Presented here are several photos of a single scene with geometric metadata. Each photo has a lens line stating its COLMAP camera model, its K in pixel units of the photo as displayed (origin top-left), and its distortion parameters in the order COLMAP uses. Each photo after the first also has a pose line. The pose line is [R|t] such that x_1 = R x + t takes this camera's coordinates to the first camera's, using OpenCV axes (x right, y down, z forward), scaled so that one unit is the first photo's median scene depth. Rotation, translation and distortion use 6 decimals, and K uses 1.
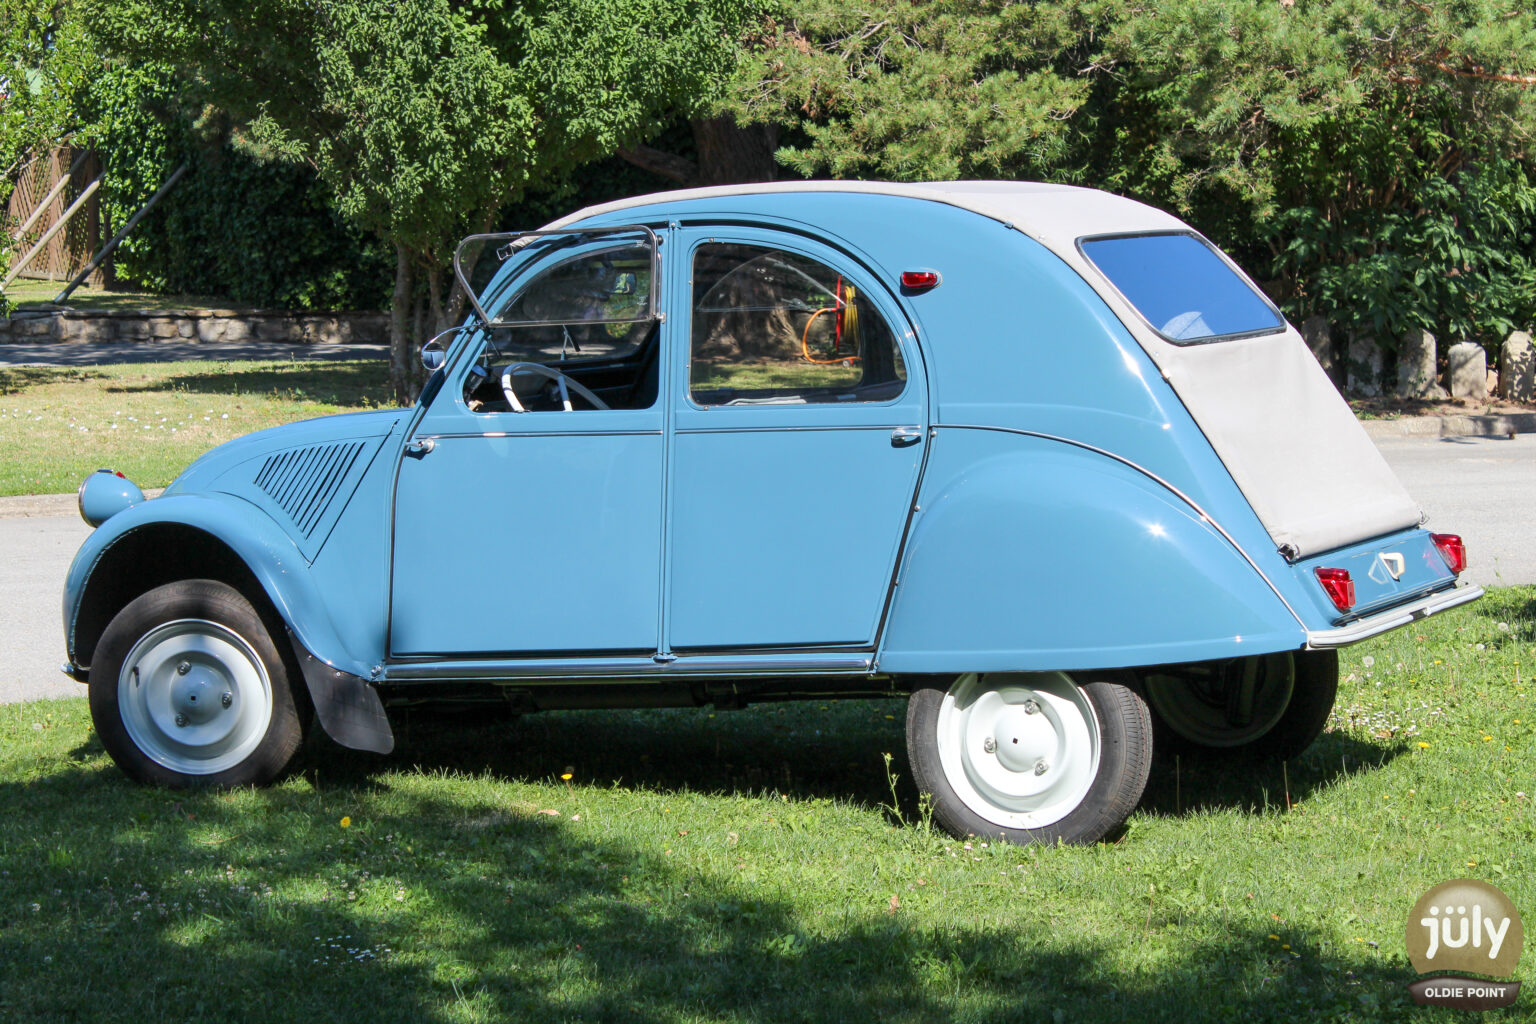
lens RADIAL K [[3650.6, 0, 774.1], [0, 3650.6, 511.4], [0, 0, 1]] dist [0.108505, 0.000000]
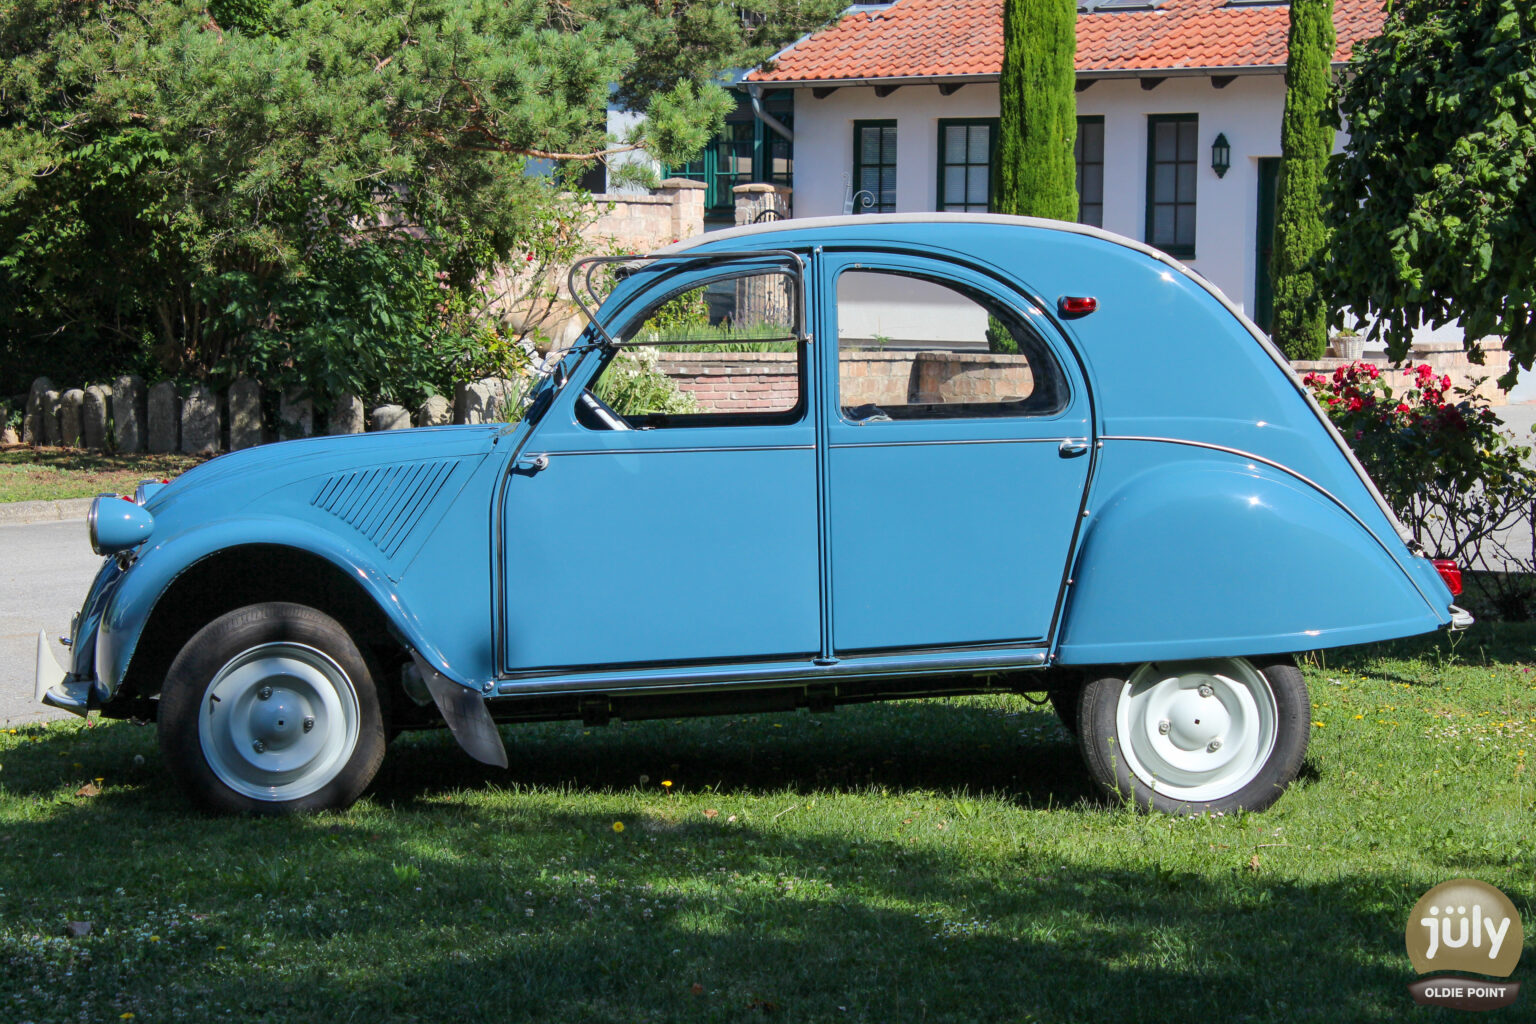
lens RADIAL K [[3650.6, 0, 765.0], [0, 3650.6, 512.5], [0, 0, 1]] dist [0.108505, 0.000000]
pose [[0.883416, -0.008583, 0.468511, -0.513835], [0.019736, 0.999627, -0.018901, 0.016176], [-0.468173, 0.025944, 0.883256, 0.073530]]
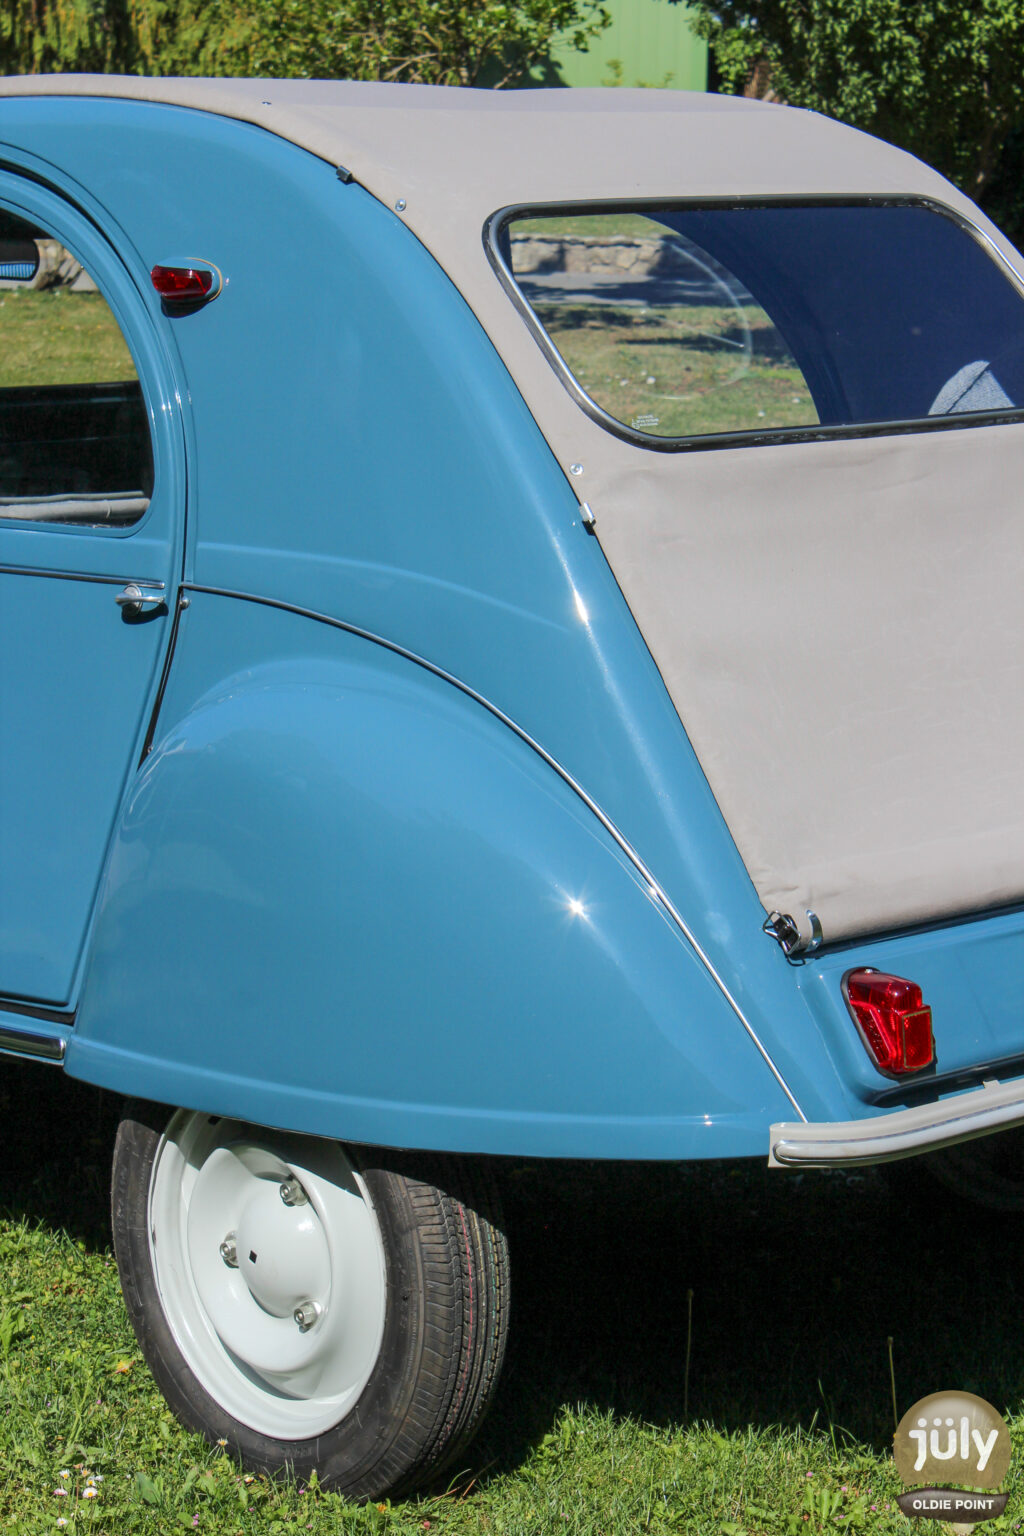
lens RADIAL K [[3650.6, 0, 510.1], [0, 3650.6, 761.8], [0, 0, 1]] dist [0.108505, 0.000000]
pose [[0.945821, 0.081608, -0.314266, 0.220990], [-0.053783, 0.993905, 0.096230, -0.045475], [0.320204, -0.074114, 0.944445, 0.506687]]
